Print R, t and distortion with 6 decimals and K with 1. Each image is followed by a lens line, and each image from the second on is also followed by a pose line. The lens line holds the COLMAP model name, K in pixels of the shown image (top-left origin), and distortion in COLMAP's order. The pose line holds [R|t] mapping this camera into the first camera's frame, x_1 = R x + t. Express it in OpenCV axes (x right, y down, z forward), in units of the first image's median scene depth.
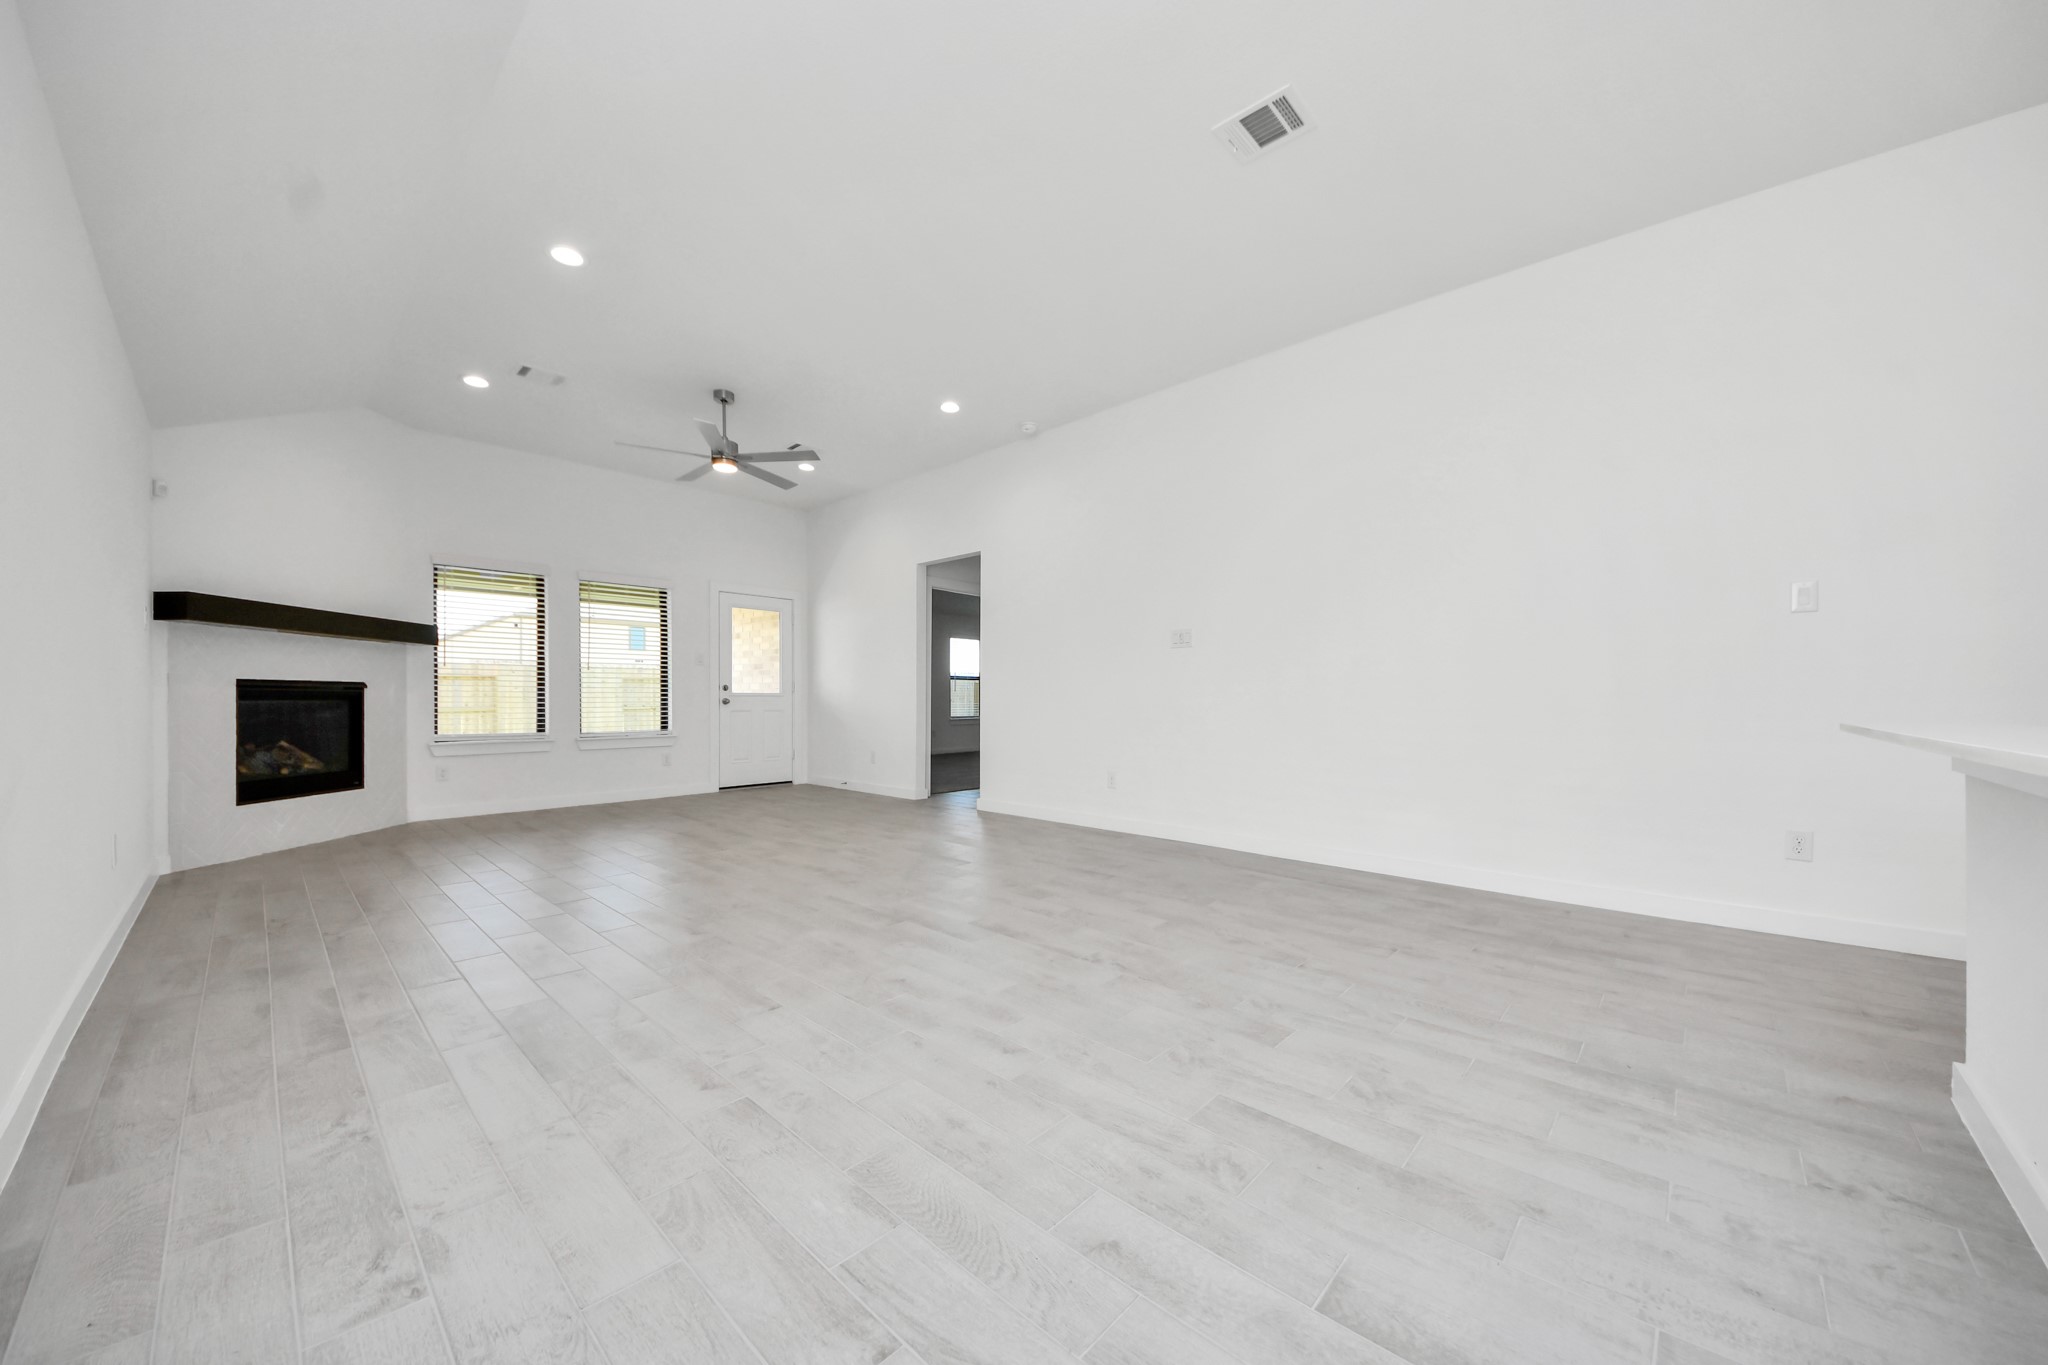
lens RADIAL K [[722.9, 0, 1018.9], [0, 722.9, 696.2], [0, 0, 1]] dist [0.020278, -0.016048]
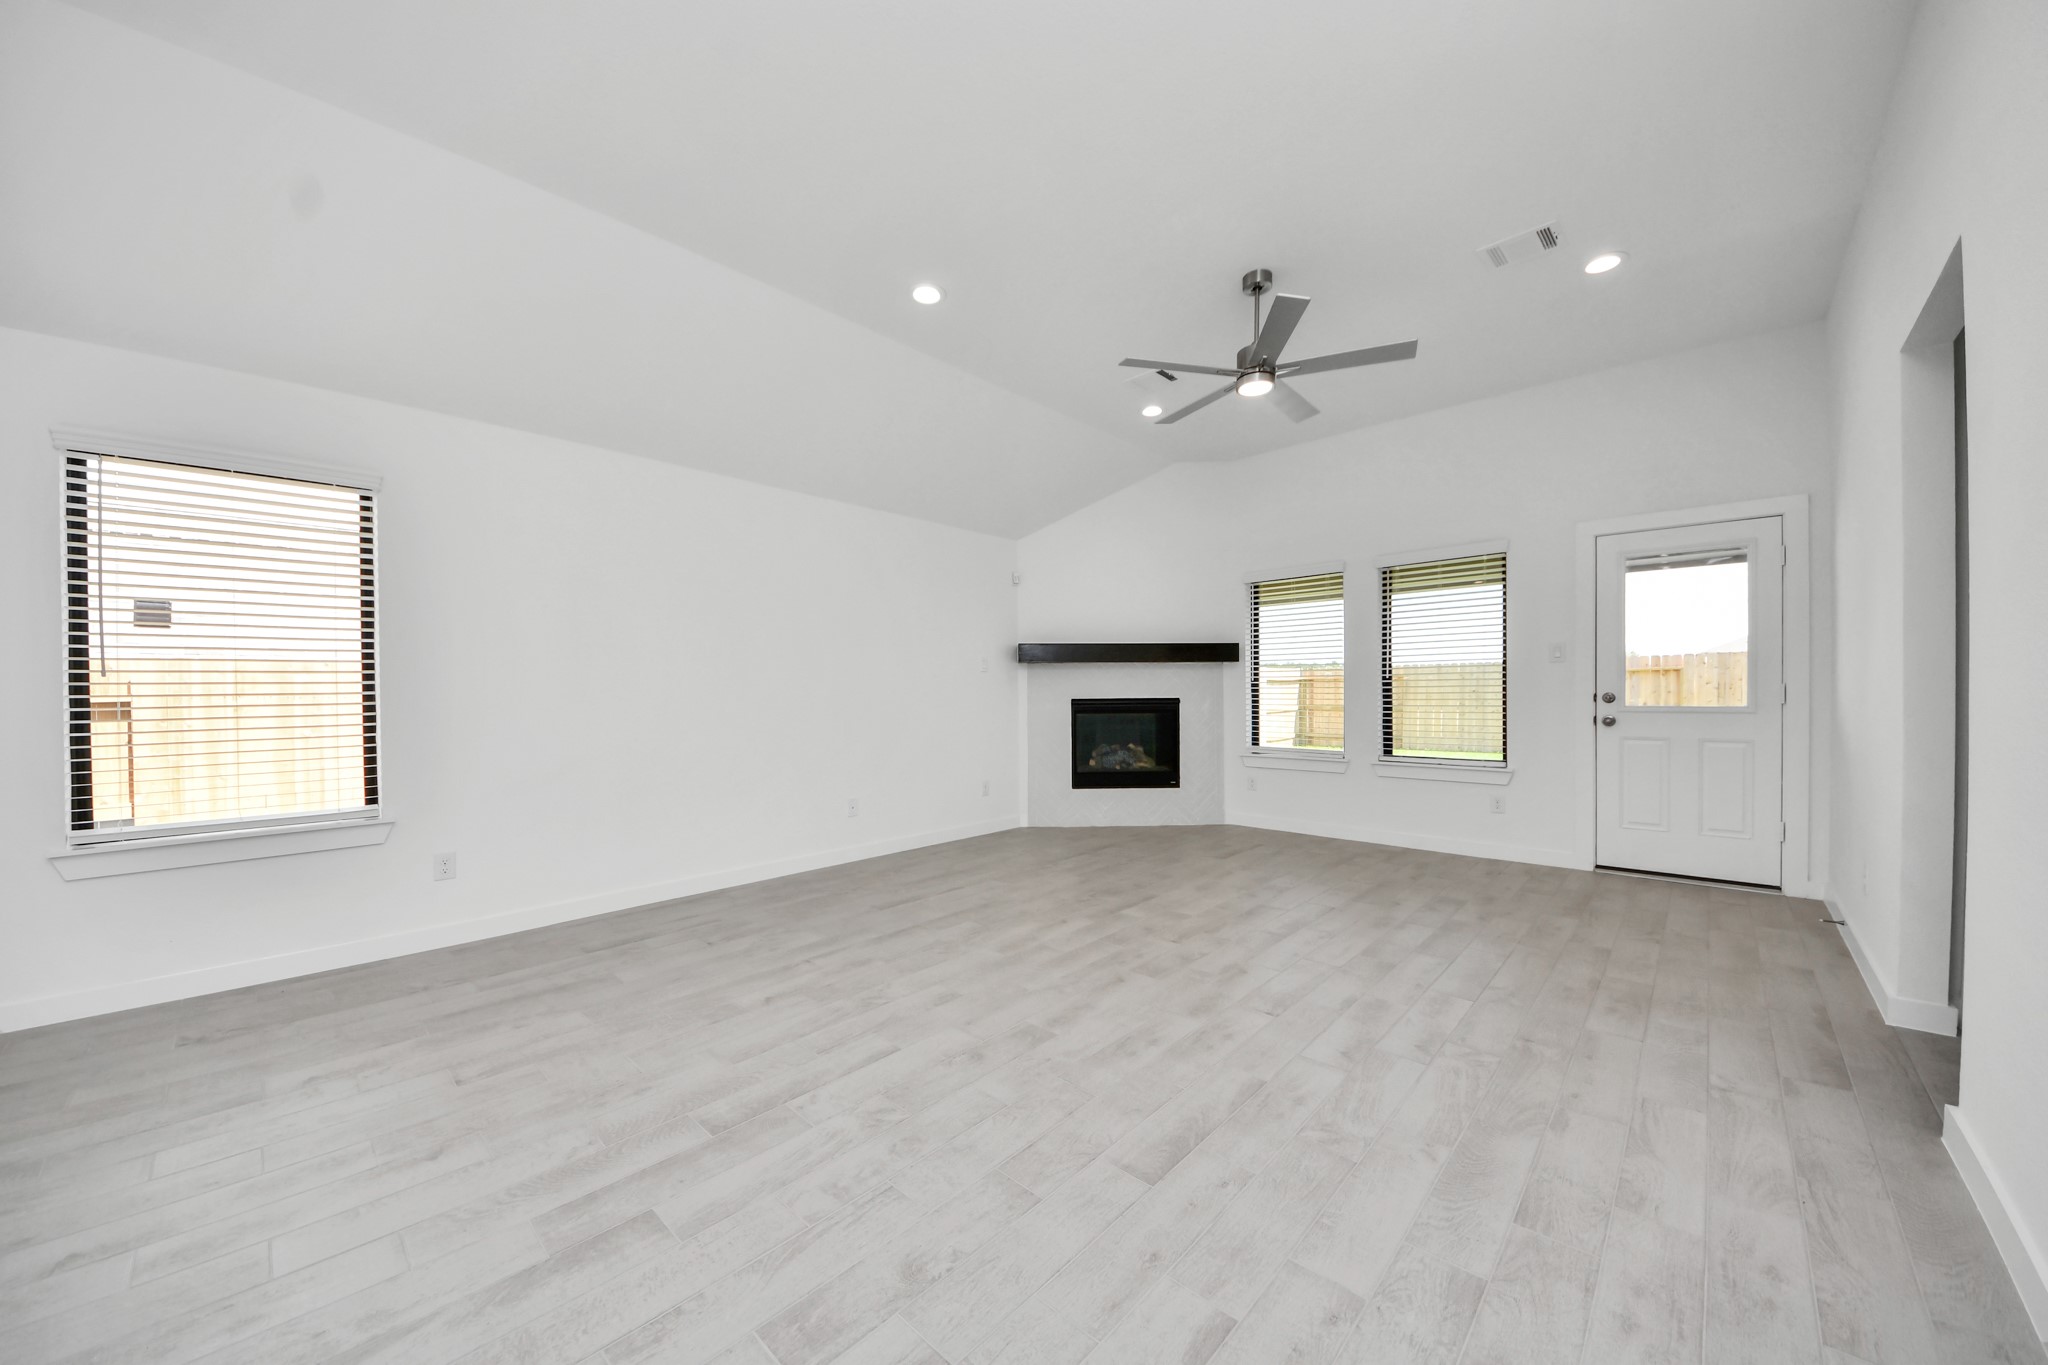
lens RADIAL K [[722.9, 0, 1018.9], [0, 722.9, 696.2], [0, 0, 1]] dist [0.020278, -0.016048]
pose [[0.000793, 0.006478, -0.999979, 0.422035], [0.012914, 0.999896, 0.006488, -0.052440], [0.999916, -0.012919, 0.000709, 1.187845]]
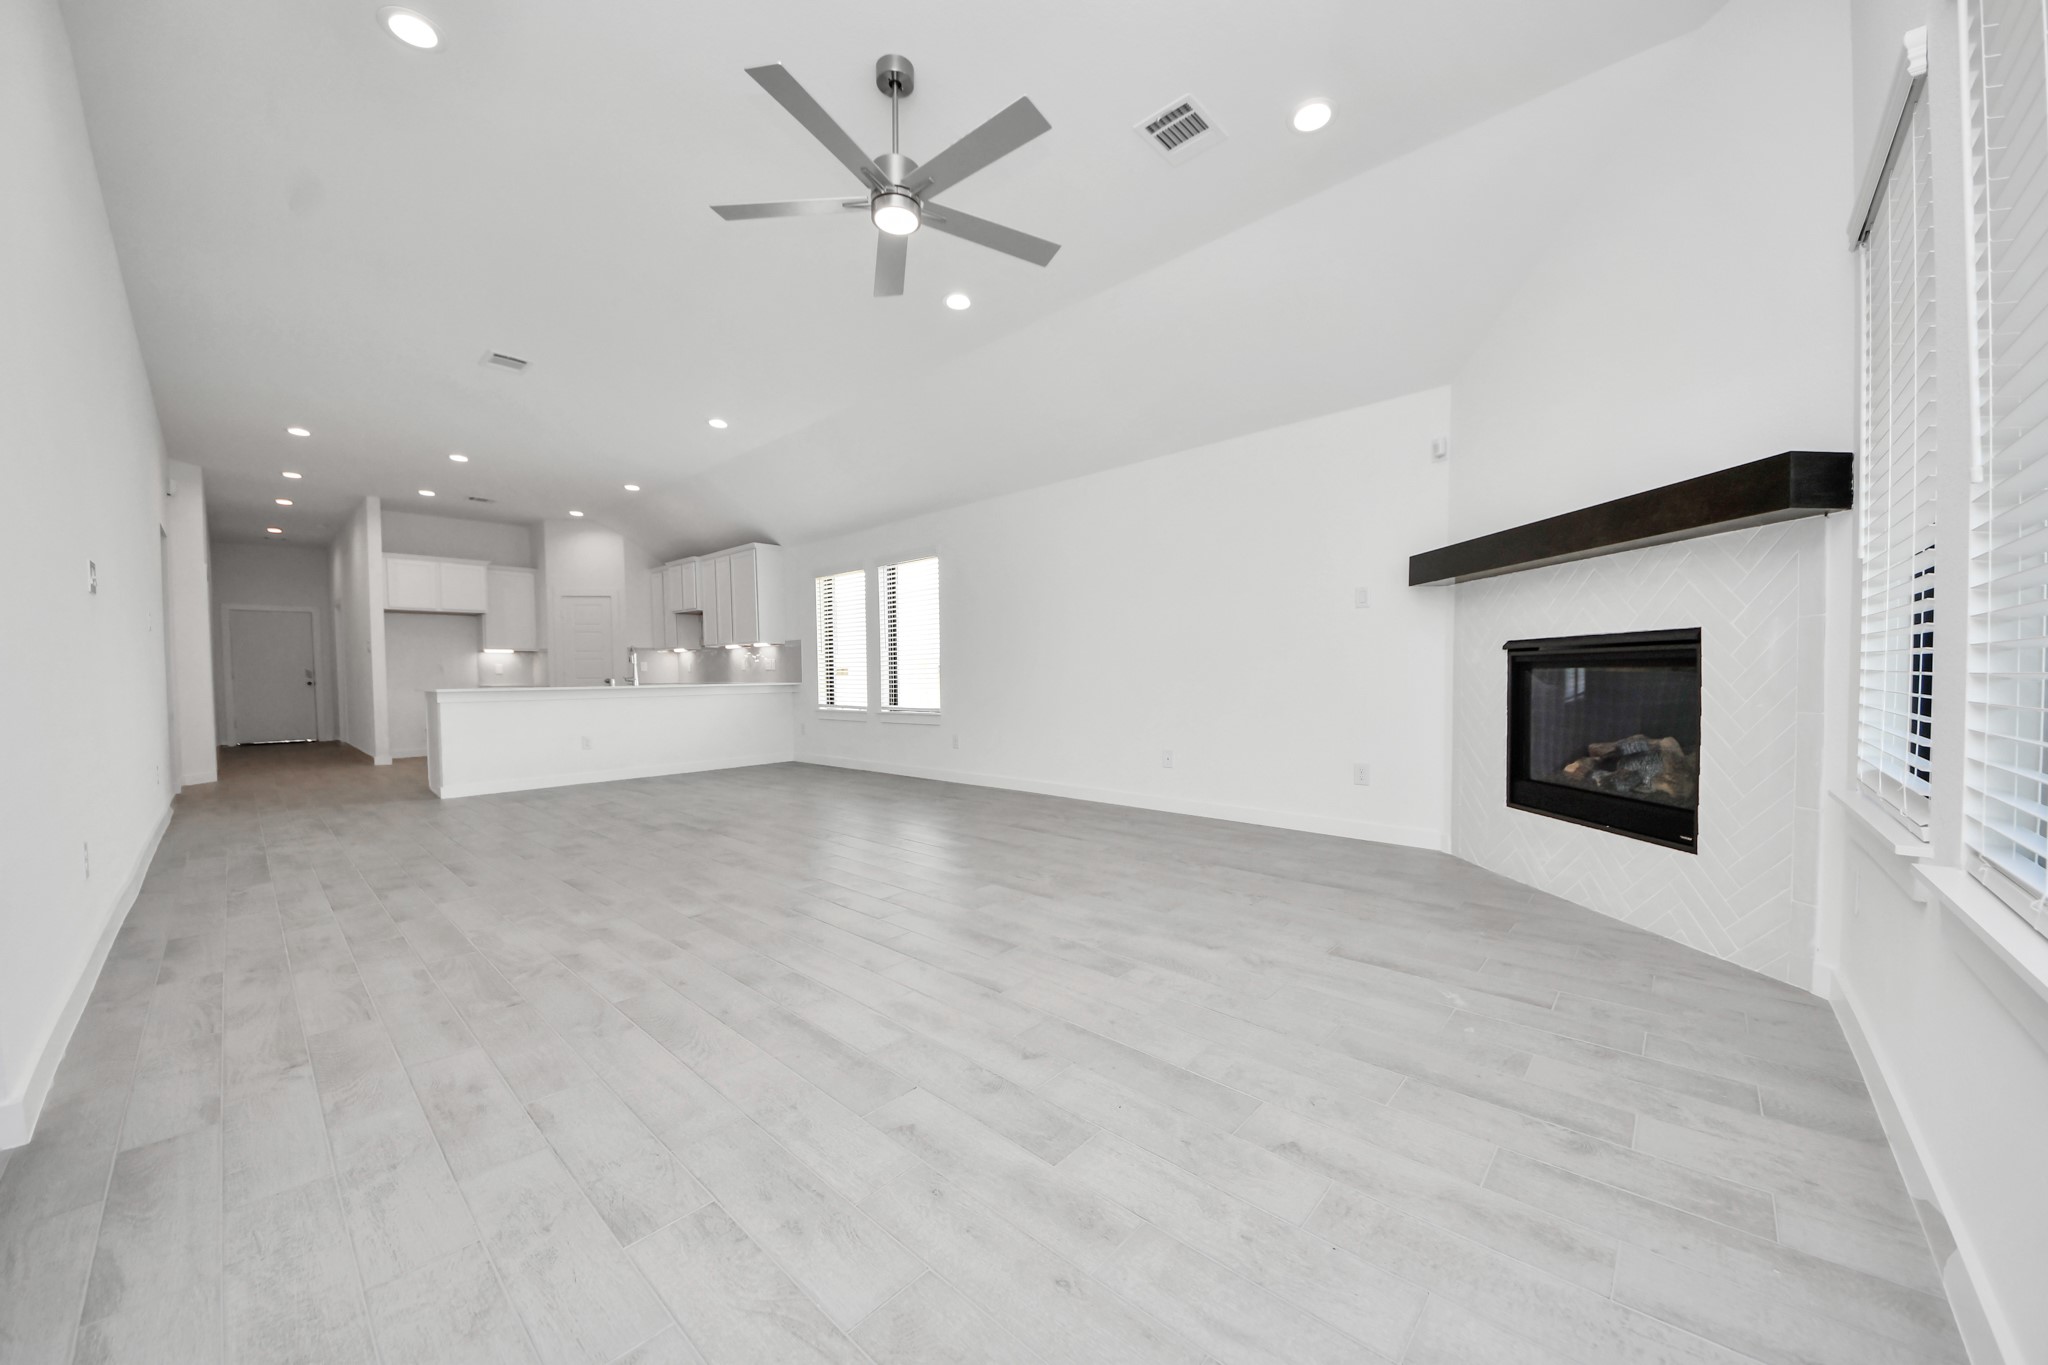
lens RADIAL K [[722.9, 0, 1018.9], [0, 722.9, 696.2], [0, 0, 1]] dist [0.020278, -0.016048]
pose [[-0.999817, 0.011013, -0.015628, -0.730908], [0.010655, 0.999682, 0.022842, 0.013957], [0.015875, 0.022672, -0.999617, 2.329579]]
